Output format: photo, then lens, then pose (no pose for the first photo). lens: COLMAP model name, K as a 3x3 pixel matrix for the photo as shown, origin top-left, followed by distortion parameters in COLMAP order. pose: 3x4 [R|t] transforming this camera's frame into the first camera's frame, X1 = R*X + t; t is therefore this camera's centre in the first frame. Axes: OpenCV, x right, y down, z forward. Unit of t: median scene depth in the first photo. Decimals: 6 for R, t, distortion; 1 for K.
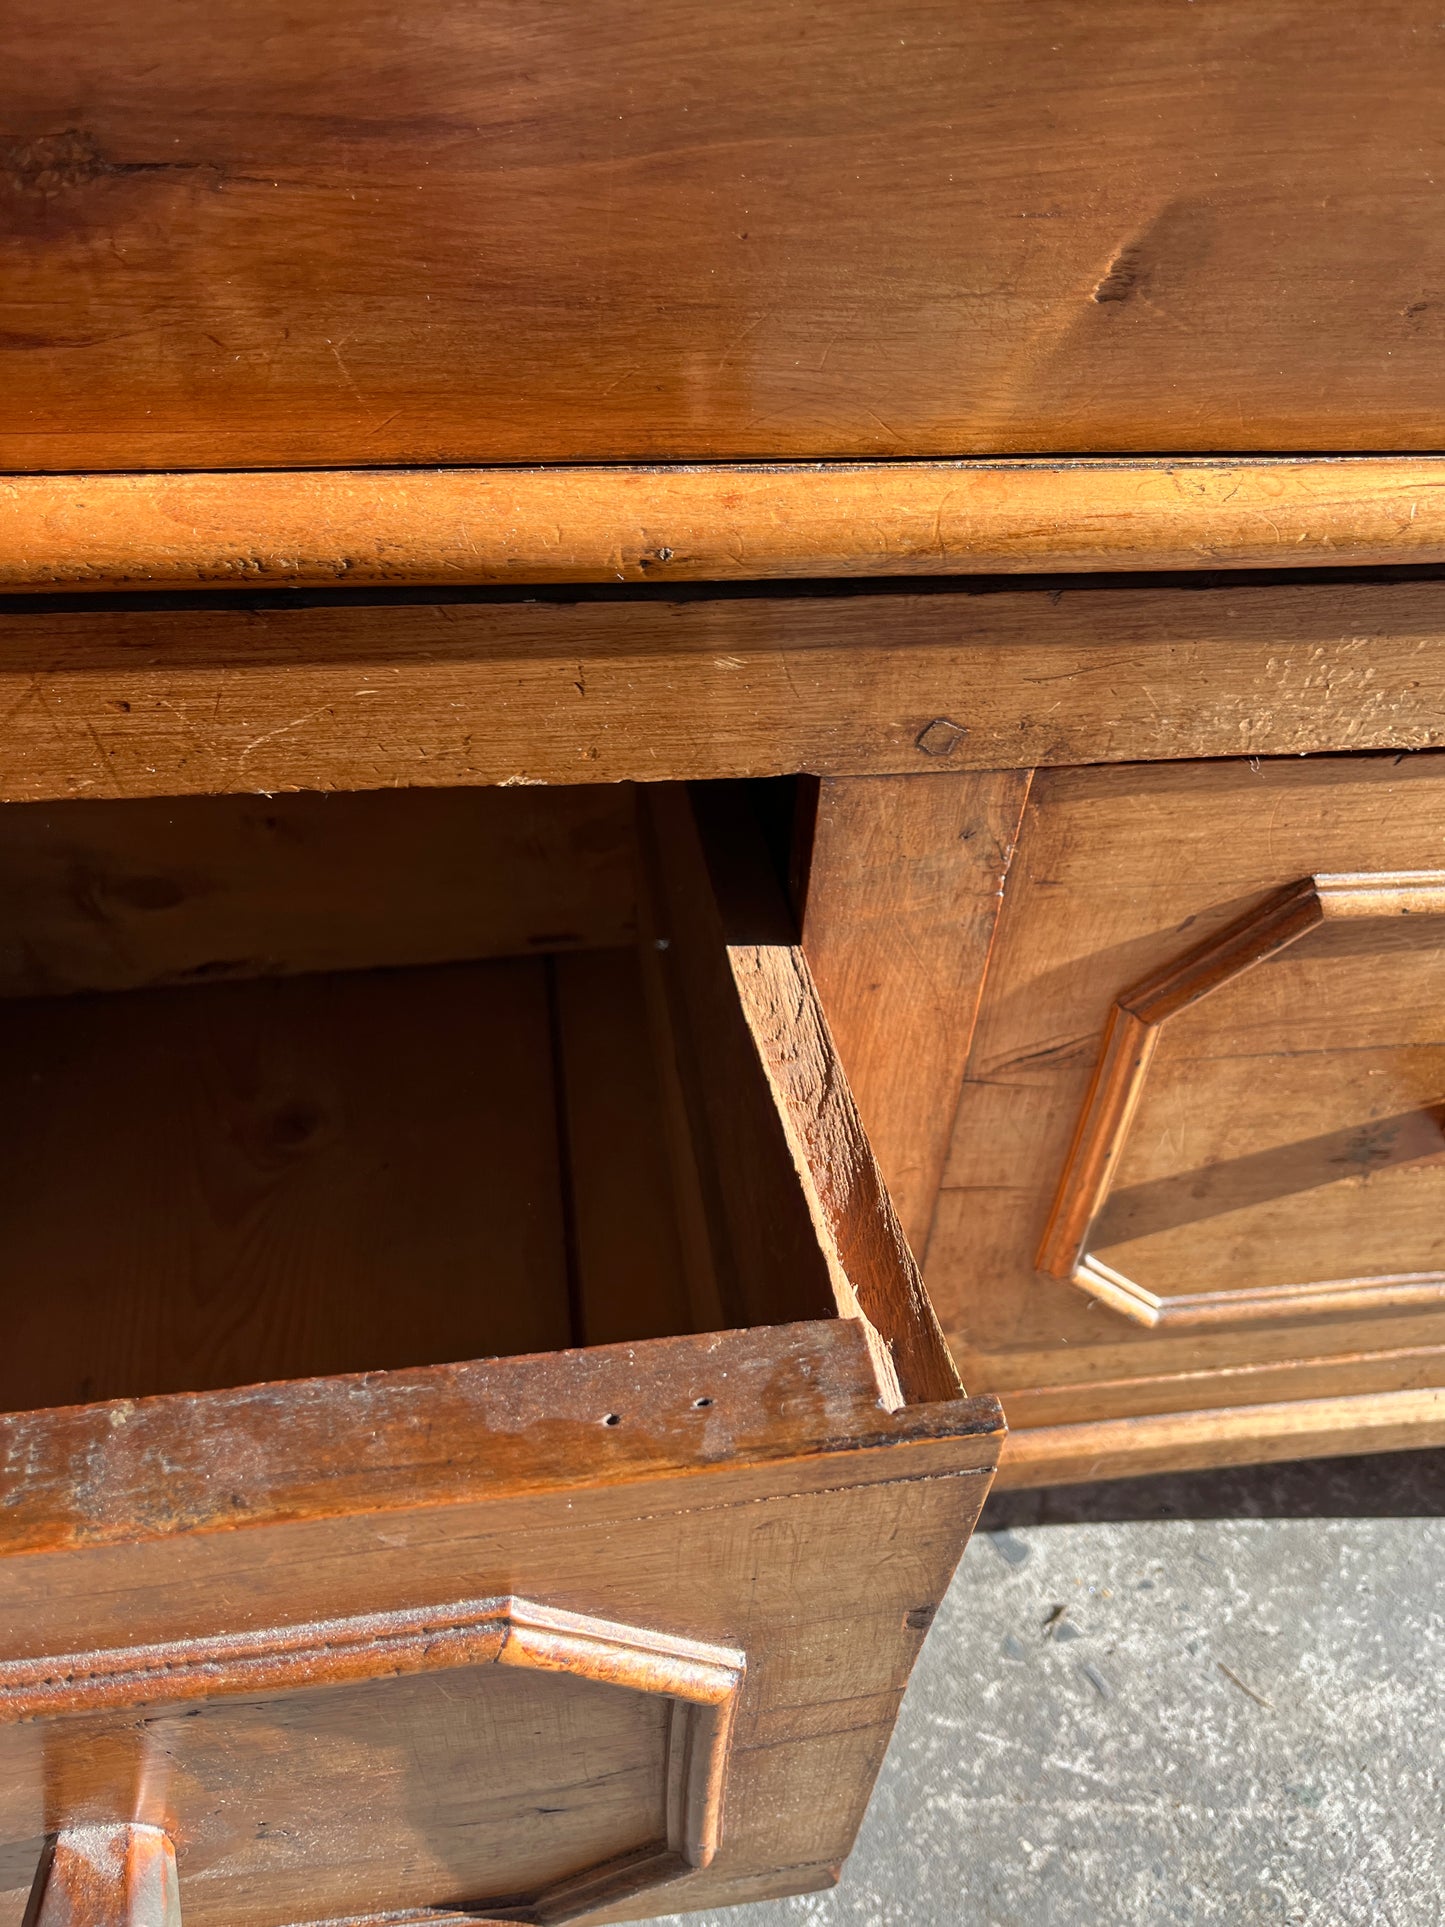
lens RADIAL K [[1476.5, 0, 727.5], [0, 1476.5, 957.9], [0, 0, 1]] dist [0.046967, -0.082256]
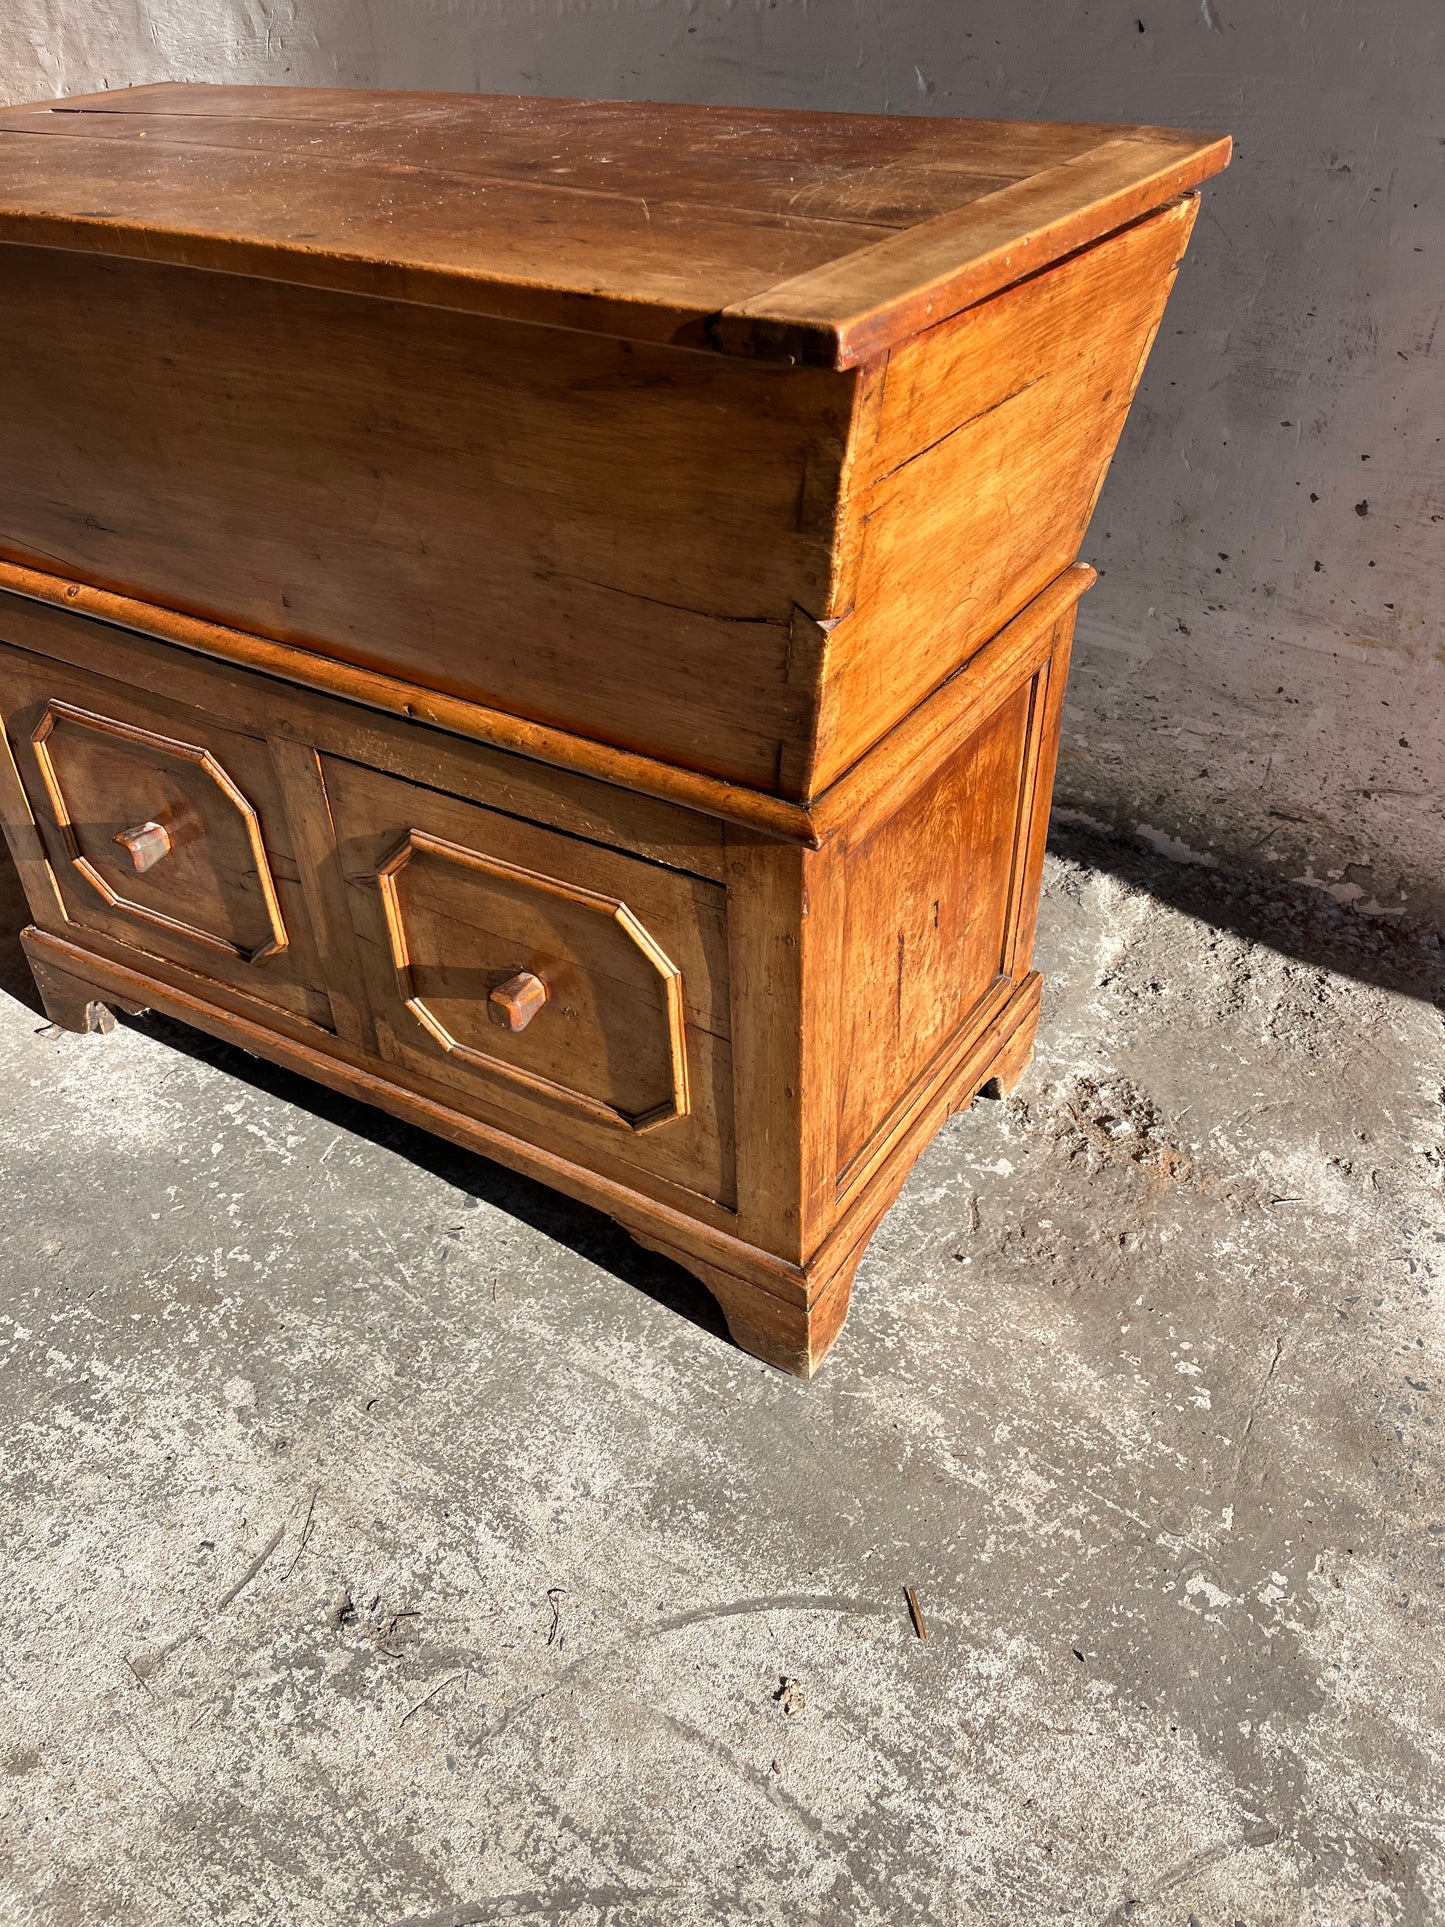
lens RADIAL K [[1475.3, 0, 724.7], [0, 1475.3, 983.2], [0, 0, 1]] dist [0.044253, -0.057765]
pose [[0.772735, 0.343398, -0.533814, 2.610506], [-0.399138, 0.916812, 0.011996, -0.060962], [0.493527, 0.203796, 0.845517, -1.057990]]
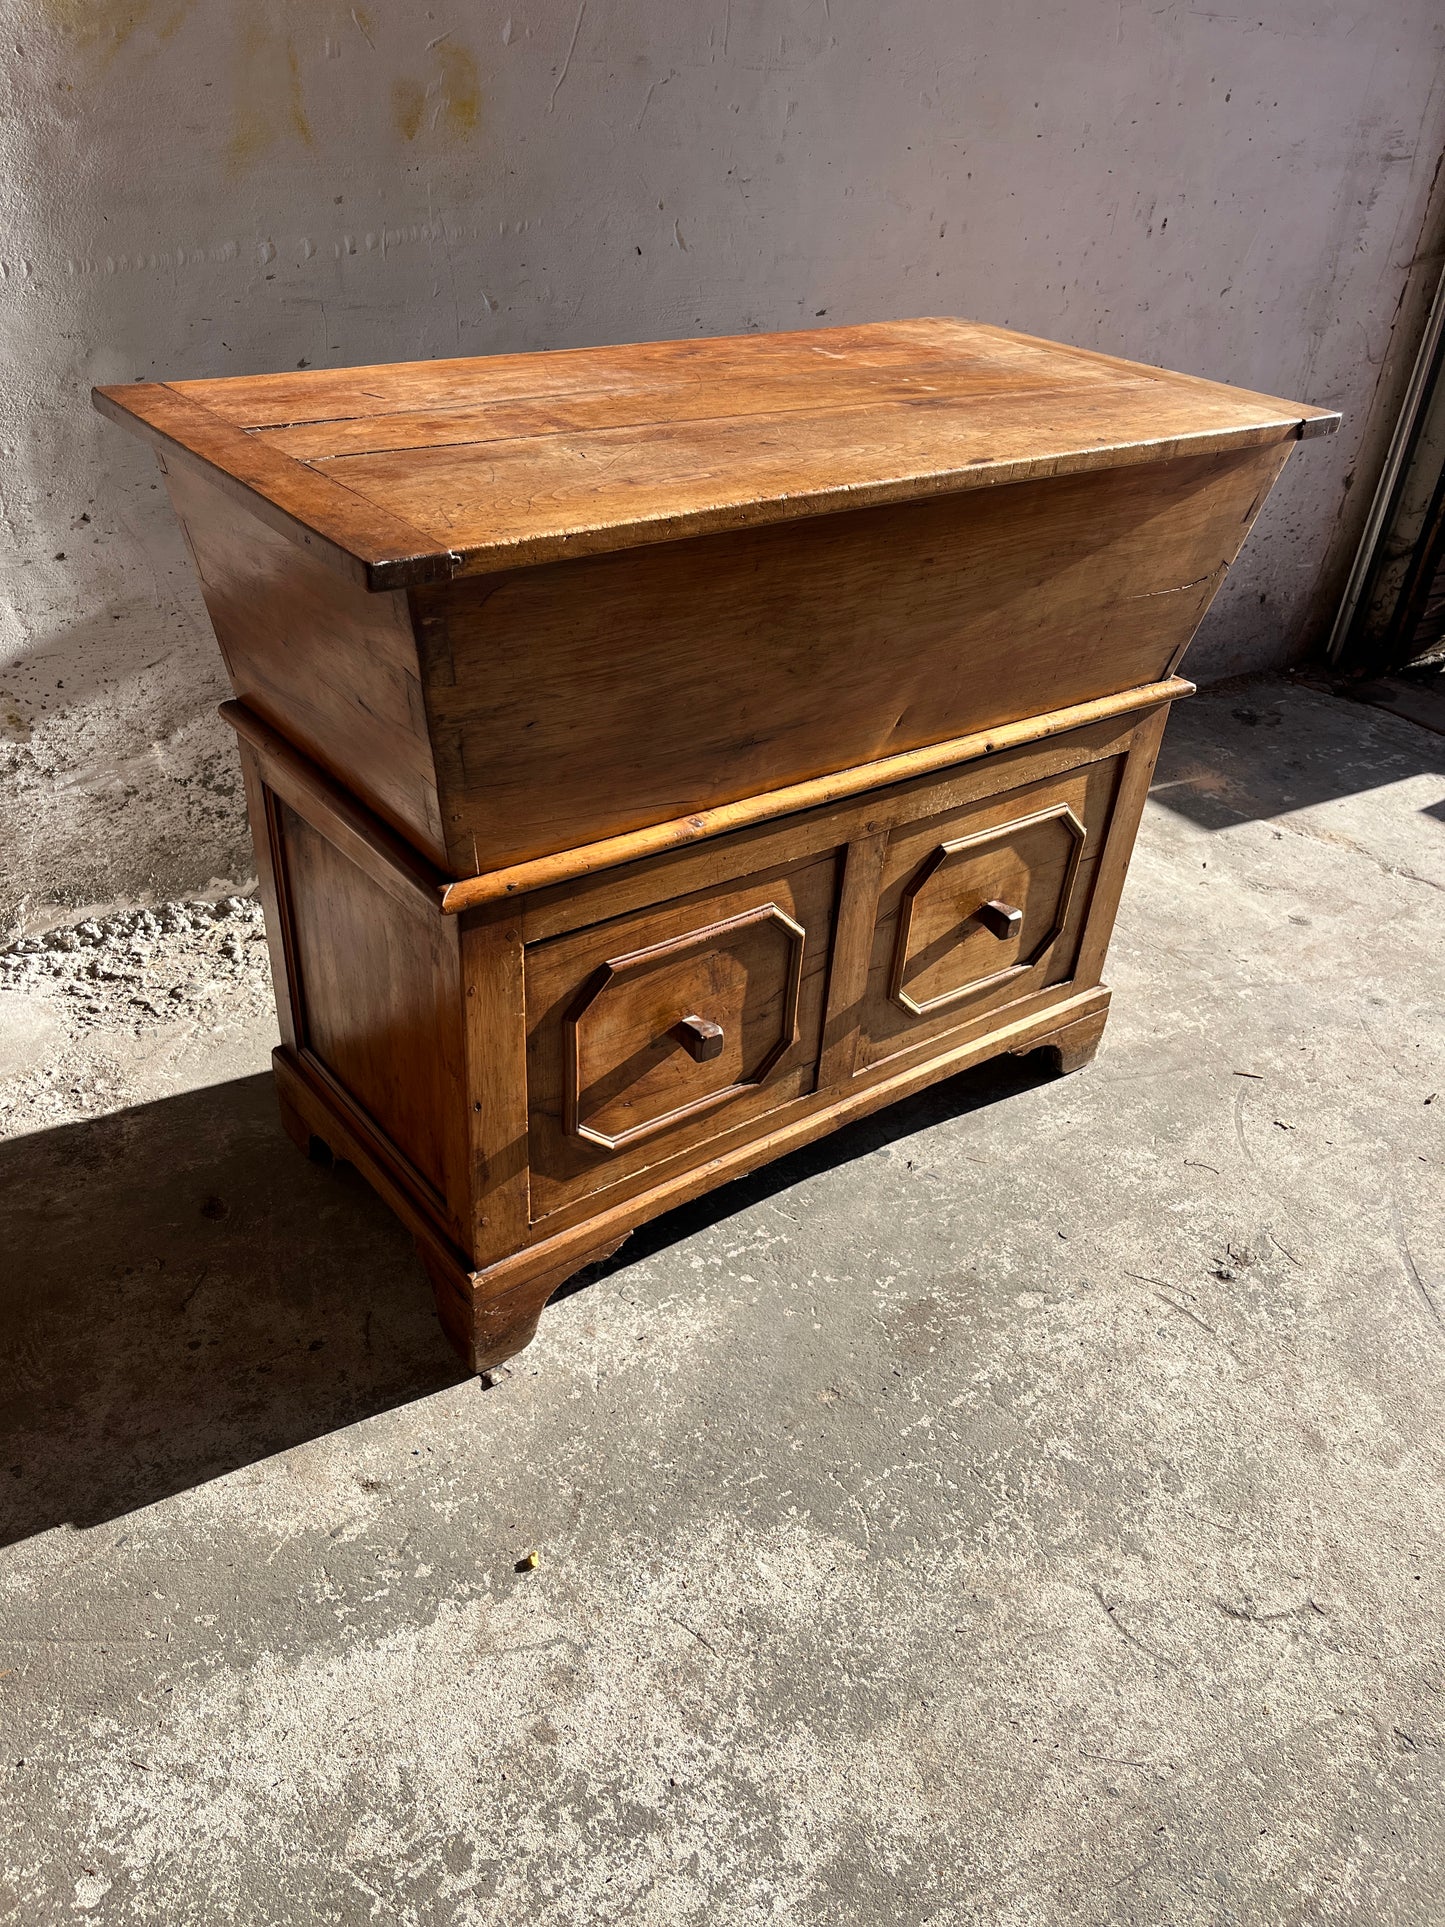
lens RADIAL K [[1476.8, 0, 722.7], [0, 1476.8, 953.8], [0, 0, 1]] dist [0.051299, -0.085336]
pose [[0.859776, -0.256257, 0.441721, -2.002660], [0.328127, 0.940010, -0.093344, 0.407955], [-0.391303, 0.225196, 0.892283, -2.292037]]
